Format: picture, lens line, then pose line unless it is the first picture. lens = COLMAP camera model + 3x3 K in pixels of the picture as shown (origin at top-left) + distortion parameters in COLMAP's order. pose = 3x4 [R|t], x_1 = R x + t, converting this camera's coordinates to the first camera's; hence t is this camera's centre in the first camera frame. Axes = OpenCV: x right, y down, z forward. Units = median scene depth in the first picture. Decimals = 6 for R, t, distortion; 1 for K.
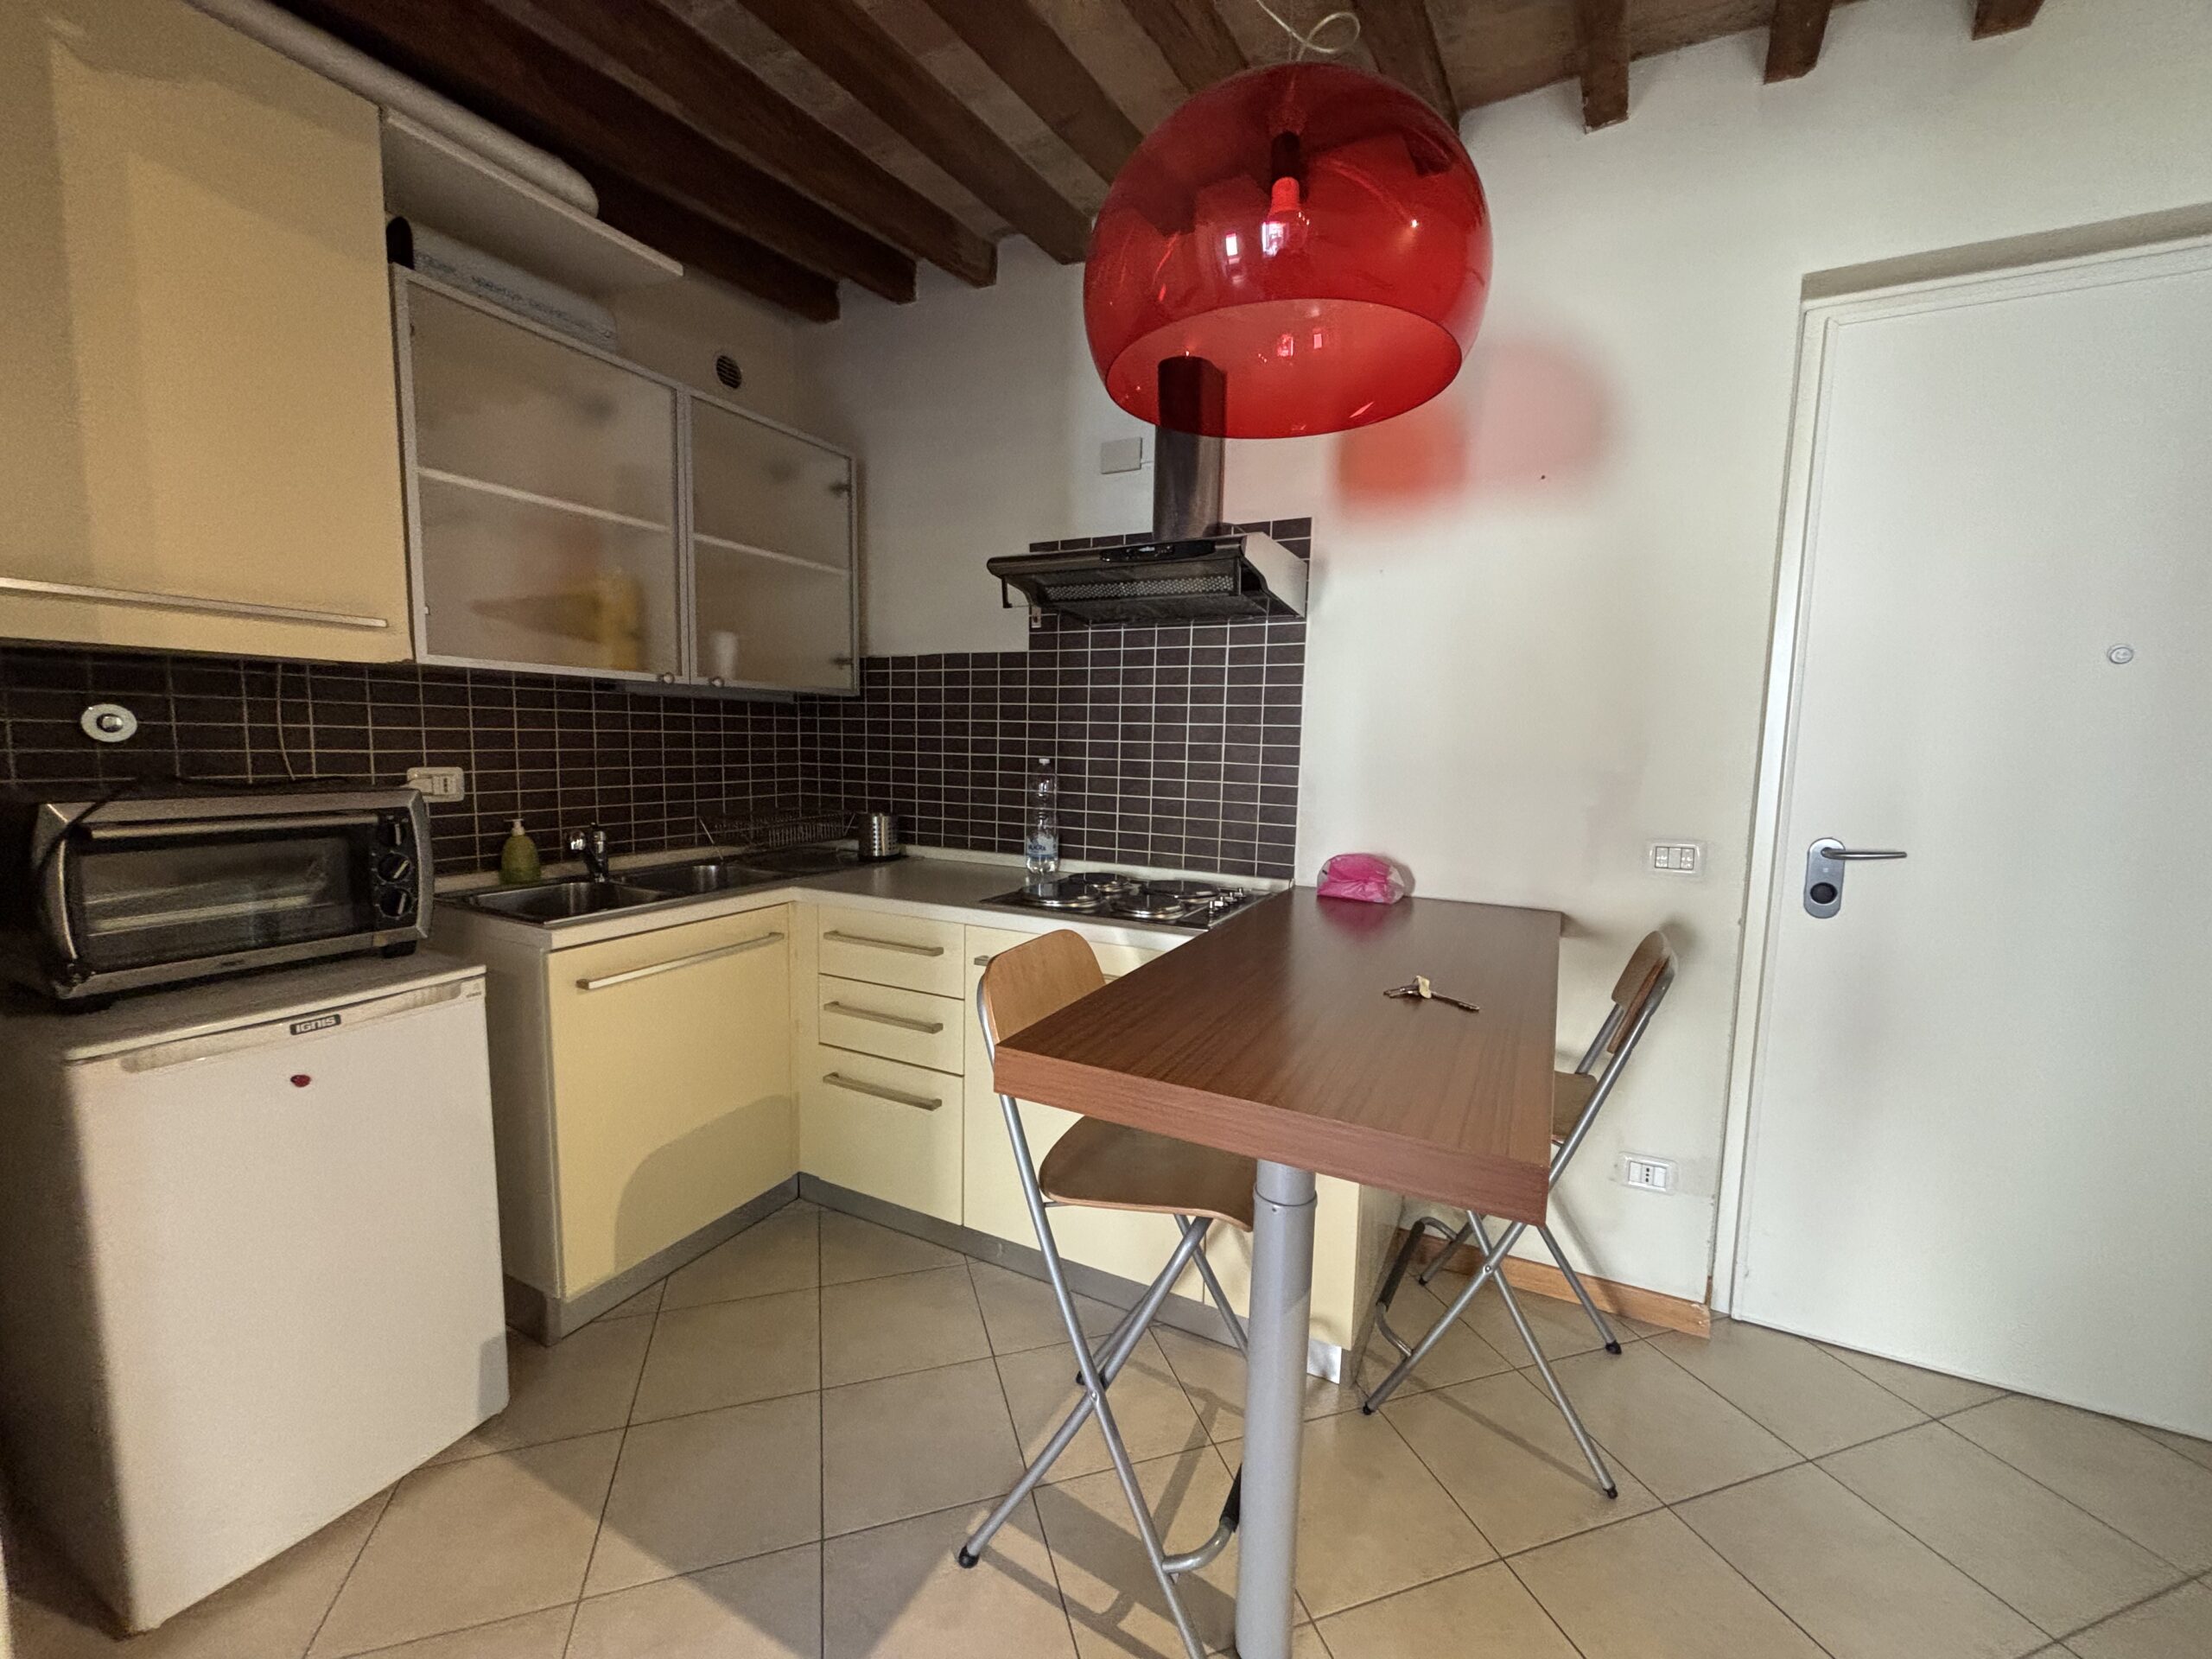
lens RADIAL K [[888.7, 0, 1101.7], [0, 888.7, 830.7], [0, 0, 1]] dist [0.001500, -0.000199]
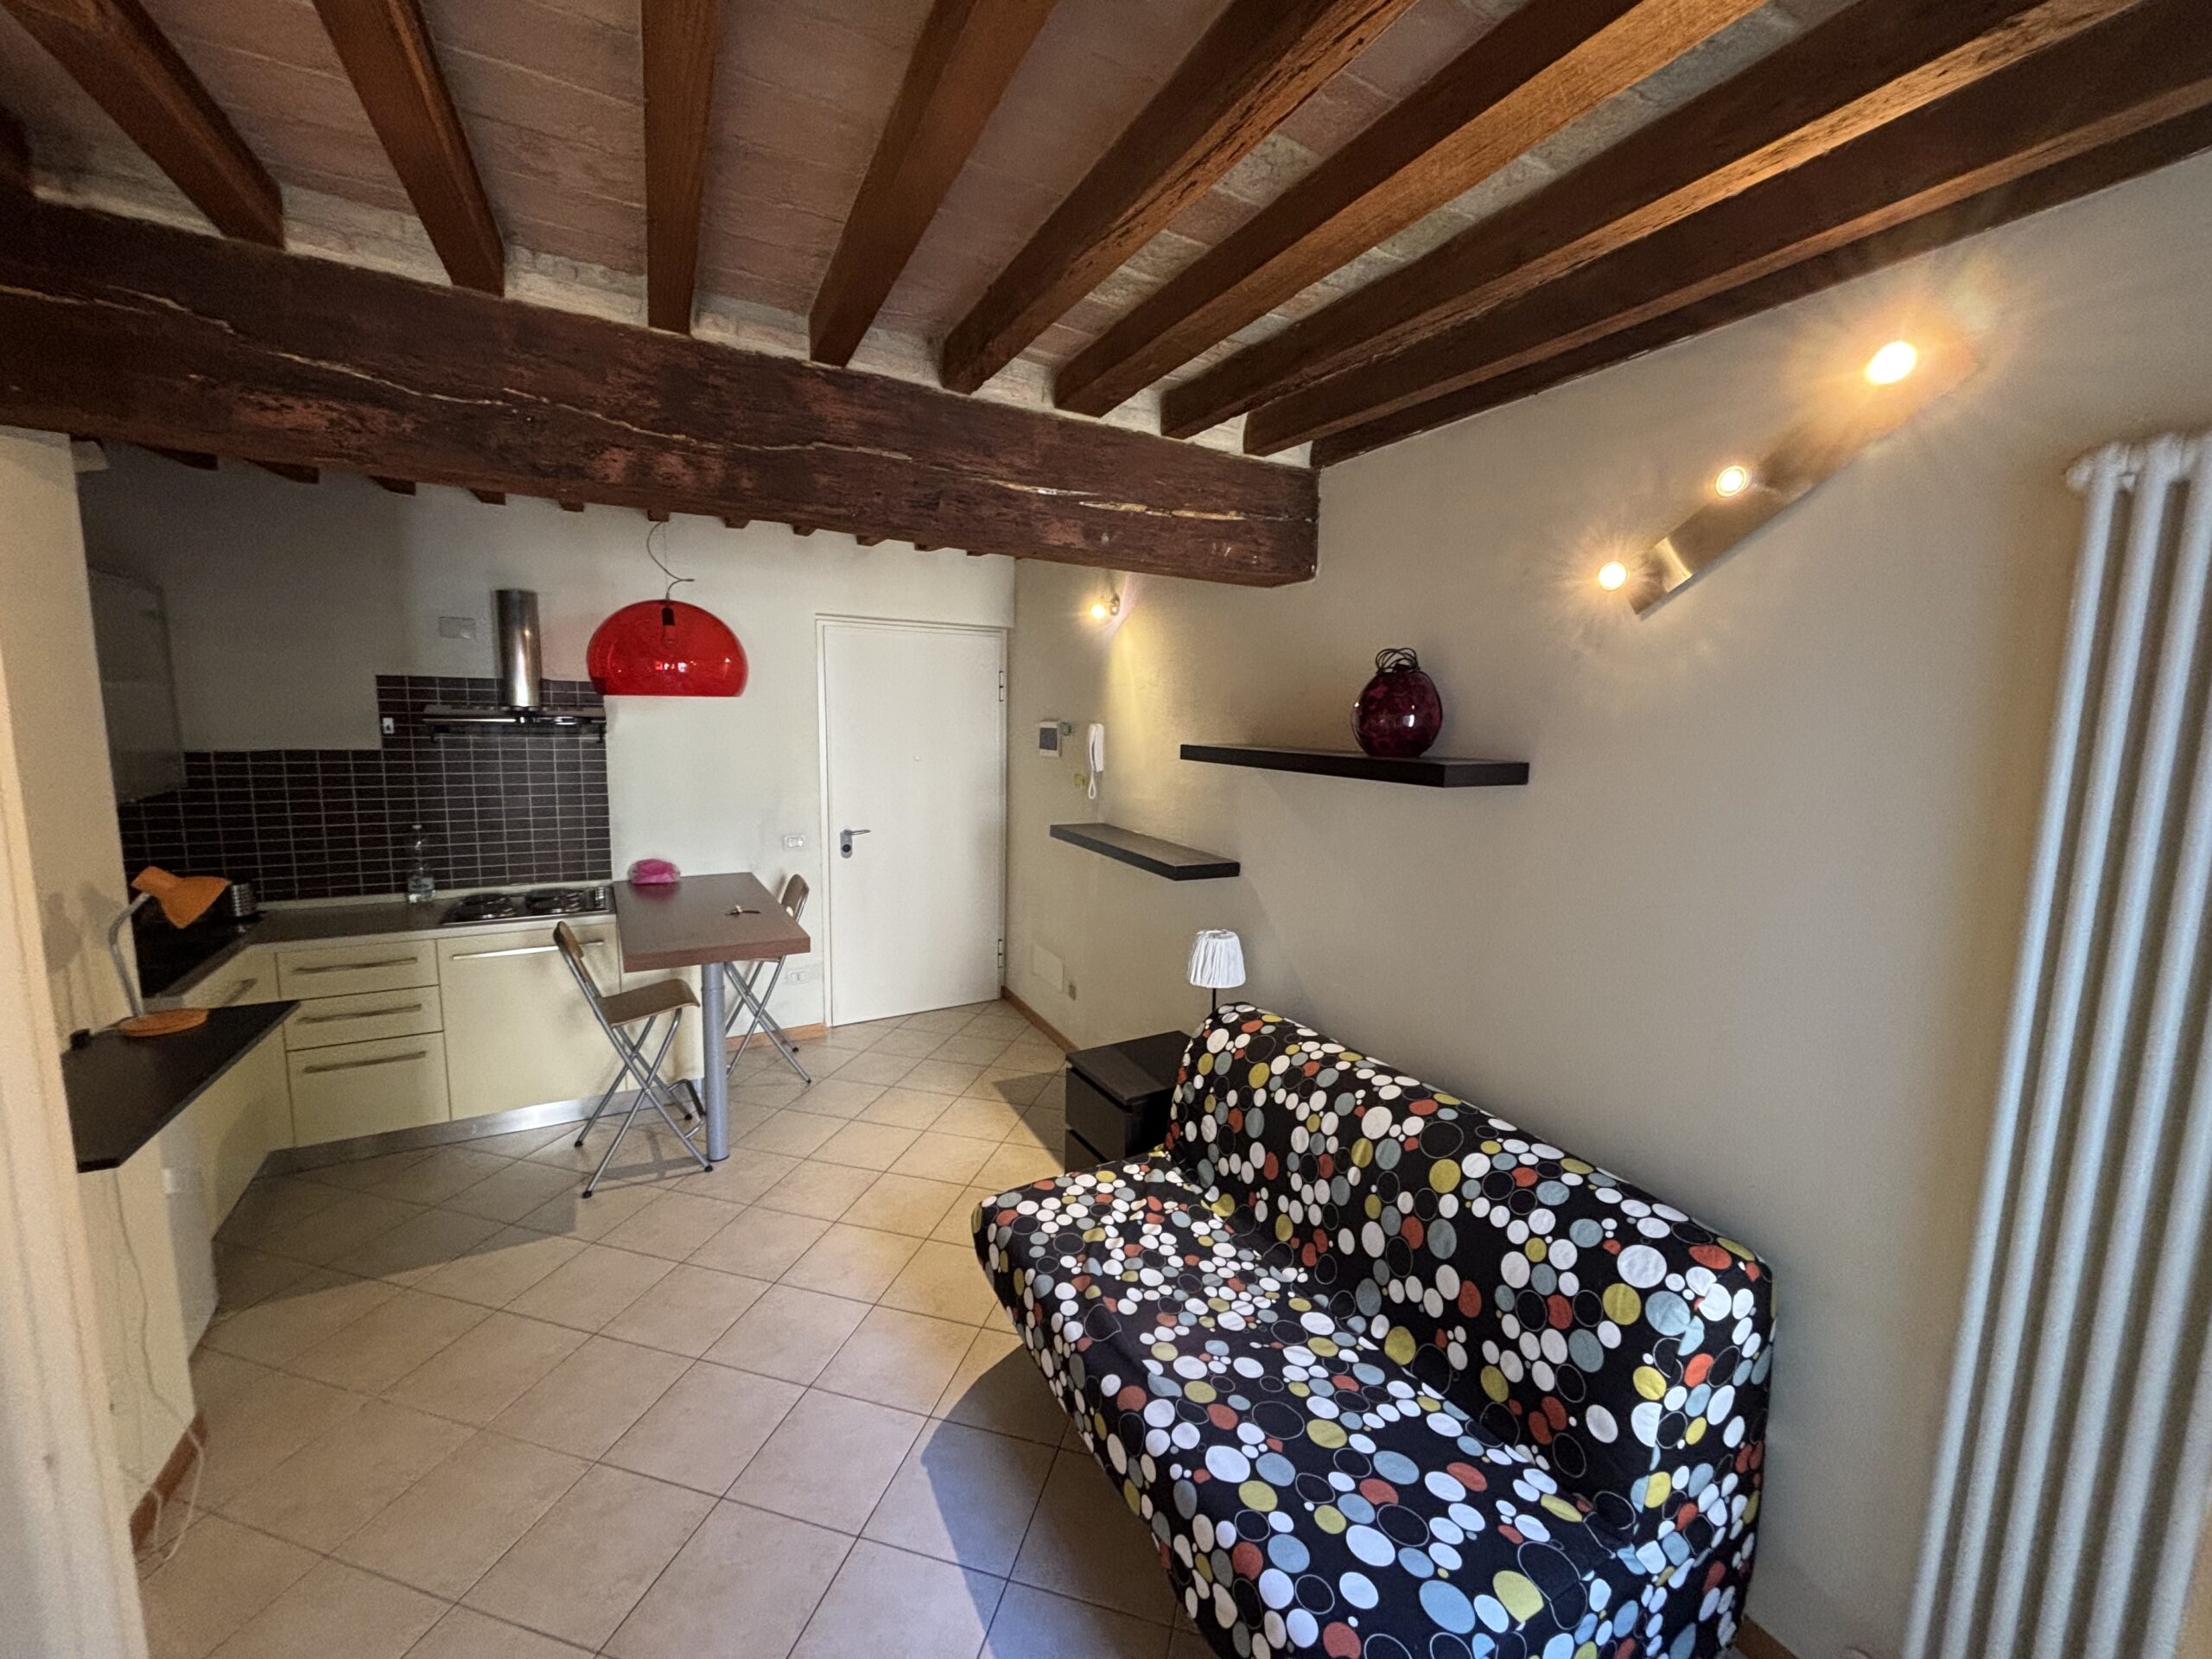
lens RADIAL K [[888.7, 0, 1097.8], [0, 888.7, 821.1], [0, 0, 1]] dist [0.001500, -0.000199]
pose [[0.546496, -0.114588, 0.829585, -0.756295], [0.078068, 0.993252, 0.085767, -0.142905], [-0.833815, 0.017893, 0.551754, -0.852837]]
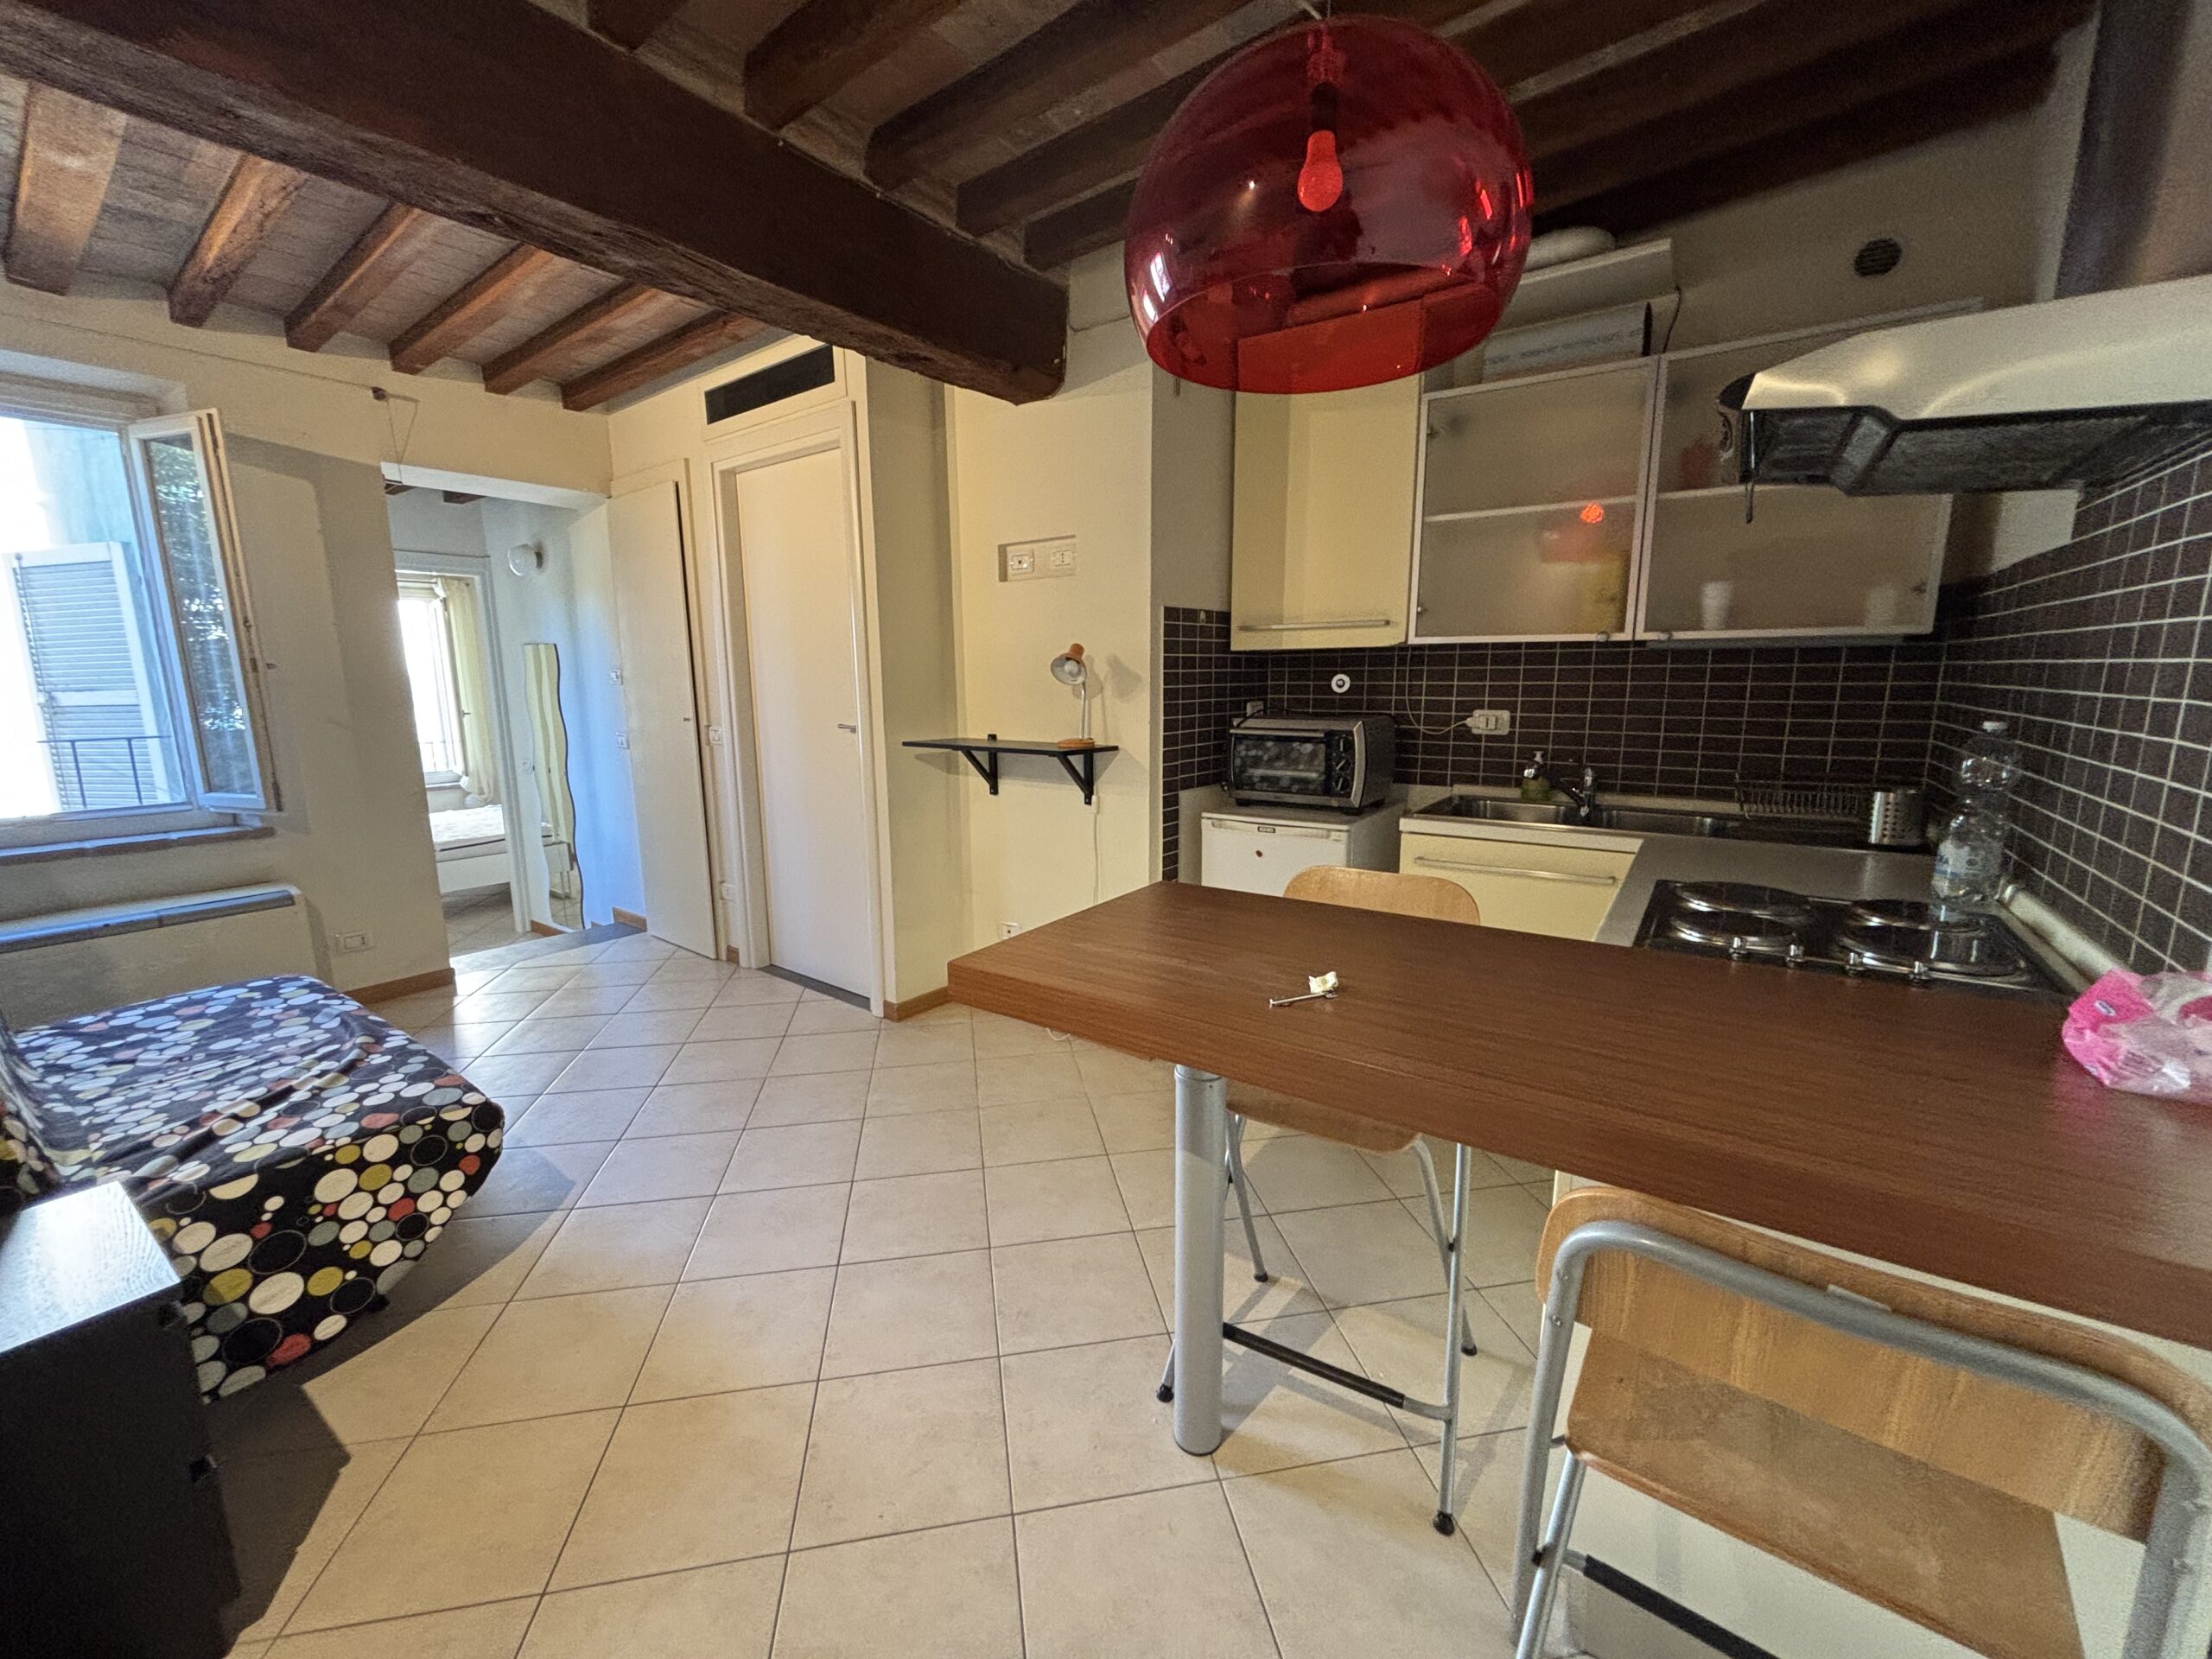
lens RADIAL K [[888.7, 0, 1101.4], [0, 888.7, 827.8], [0, 0, 1]] dist [0.001500, -0.000199]
pose [[-0.134284, 0.152516, -0.979136, 0.725473], [-0.099677, 0.980995, 0.166476, -0.056211], [0.985917, 0.119952, -0.116530, 0.519360]]
